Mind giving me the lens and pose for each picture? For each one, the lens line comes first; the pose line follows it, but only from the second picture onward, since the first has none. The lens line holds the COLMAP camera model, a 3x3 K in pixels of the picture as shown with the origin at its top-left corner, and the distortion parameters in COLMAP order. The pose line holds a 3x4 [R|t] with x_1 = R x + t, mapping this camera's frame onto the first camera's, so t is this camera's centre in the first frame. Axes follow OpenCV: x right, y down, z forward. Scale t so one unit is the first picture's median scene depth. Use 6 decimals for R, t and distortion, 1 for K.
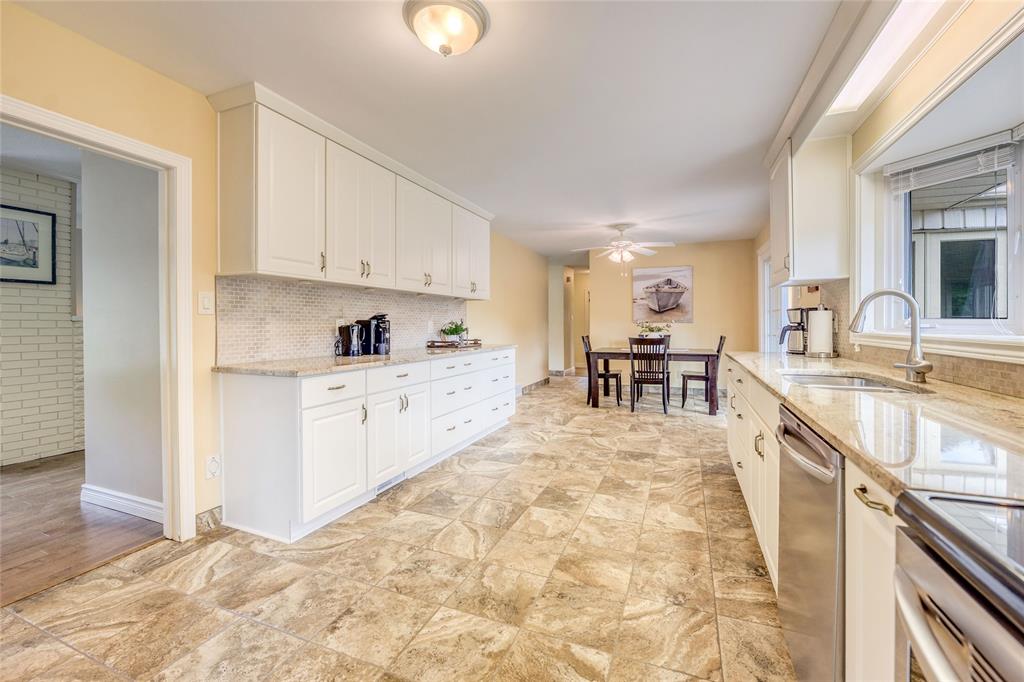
lens RADIAL K [[430.4, 0, 494.6], [0, 430.4, 331.3], [0, 0, 1]] dist [-0.000240, -0.000059]
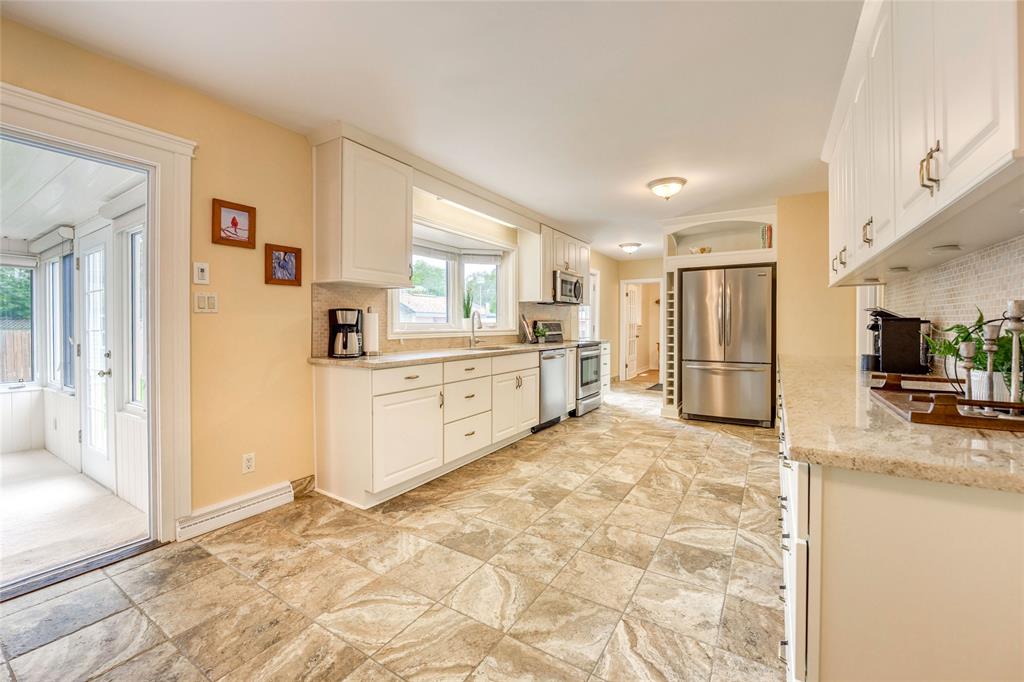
lens RADIAL K [[406.7, 0, 537.6], [0, 406.7, 325.8], [0, 0, 1]] dist [-0.013066, -0.000061]
pose [[-0.996706, 0.000890, 0.081095, 0.235949], [0.002608, 0.999774, 0.021083, -0.037046], [-0.081058, 0.021225, -0.996483, 1.935487]]
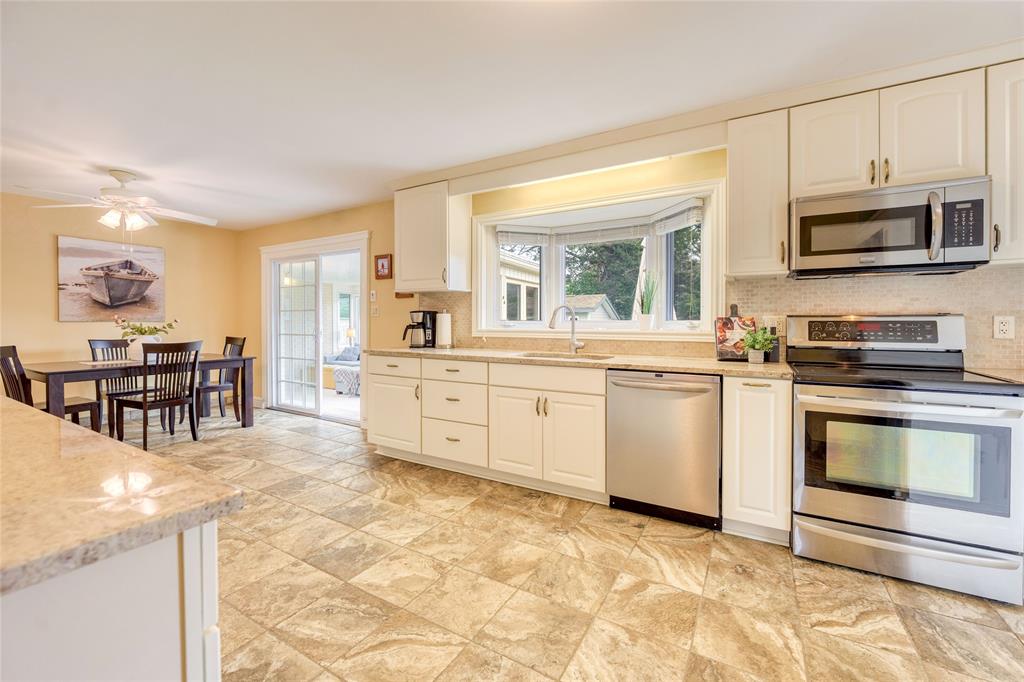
lens RADIAL K [[430.2, 0, 532.2], [0, 430.2, 327.6], [0, 0, 1]] dist [-0.001091, -0.007719]
pose [[0.082331, -0.006767, 0.996582, -0.545199], [0.014752, 0.999876, 0.005571, -0.008470], [-0.996496, 0.014243, 0.082421, 0.588099]]
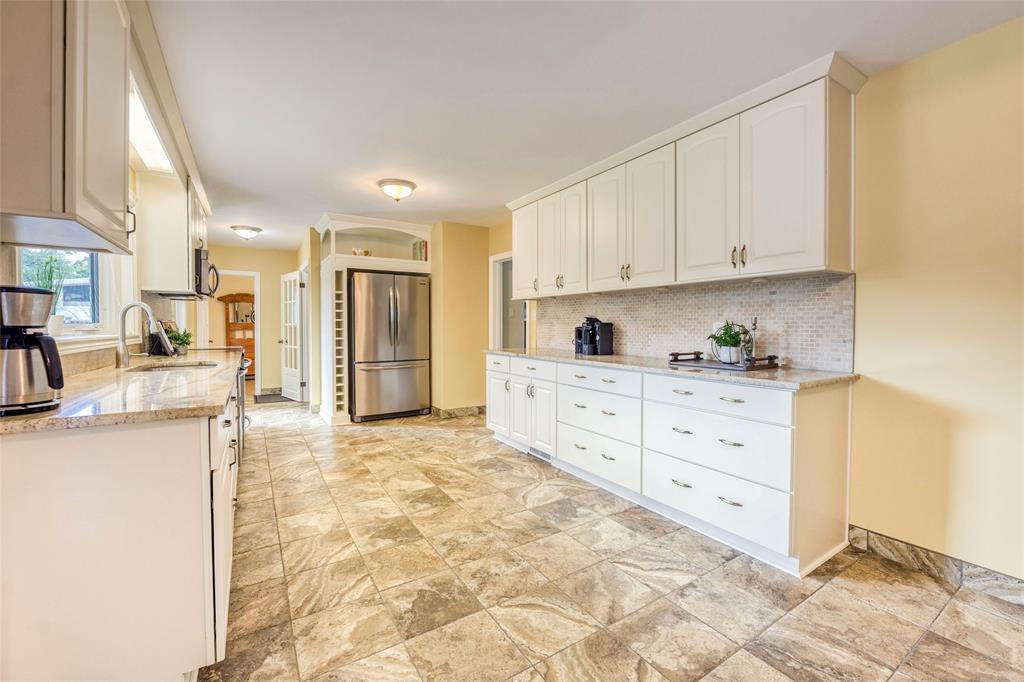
lens RADIAL K [[402.5, 0, 513.0], [0, 402.5, 330.9], [0, 0, 1]] dist [-0.011992, -0.000045]
pose [[-0.542972, 0.011432, -0.839673, 0.804072], [-0.014781, 0.999622, 0.023167, -0.033096], [0.839621, 0.024991, -0.542598, 1.617153]]
